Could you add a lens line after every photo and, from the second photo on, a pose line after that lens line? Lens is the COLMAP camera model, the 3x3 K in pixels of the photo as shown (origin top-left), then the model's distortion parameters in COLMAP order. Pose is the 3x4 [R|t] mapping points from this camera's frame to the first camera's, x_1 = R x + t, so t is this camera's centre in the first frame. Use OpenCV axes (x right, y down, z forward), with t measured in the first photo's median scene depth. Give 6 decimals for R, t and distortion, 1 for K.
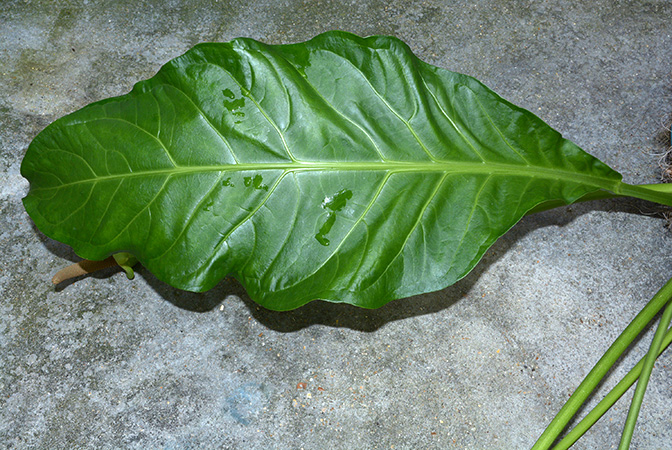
lens RADIAL K [[832.9, 0, 337.1], [0, 832.9, 225.5], [0, 0, 1]] dist [0.062969, 0.000000]
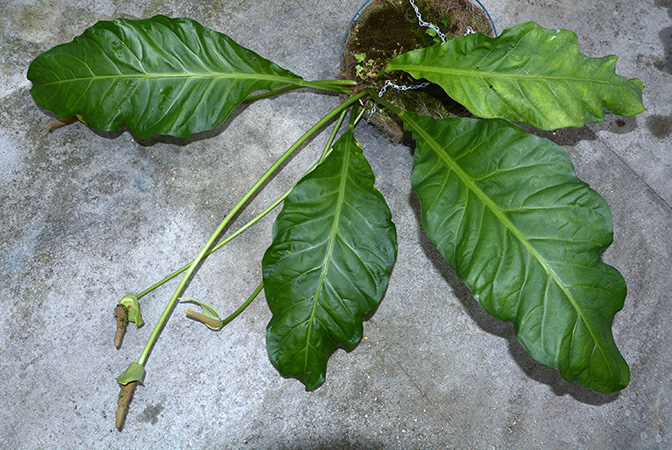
lens RADIAL K [[590.4, 0, 335.3], [0, 590.4, 226.7], [0, 0, 1]] dist [-0.004999, -0.029621]
pose [[0.996371, -0.024043, 0.081648, 0.268125], [0.004991, 0.974127, 0.225947, -0.025245], [-0.084968, -0.224720, 0.970712, -0.593012]]
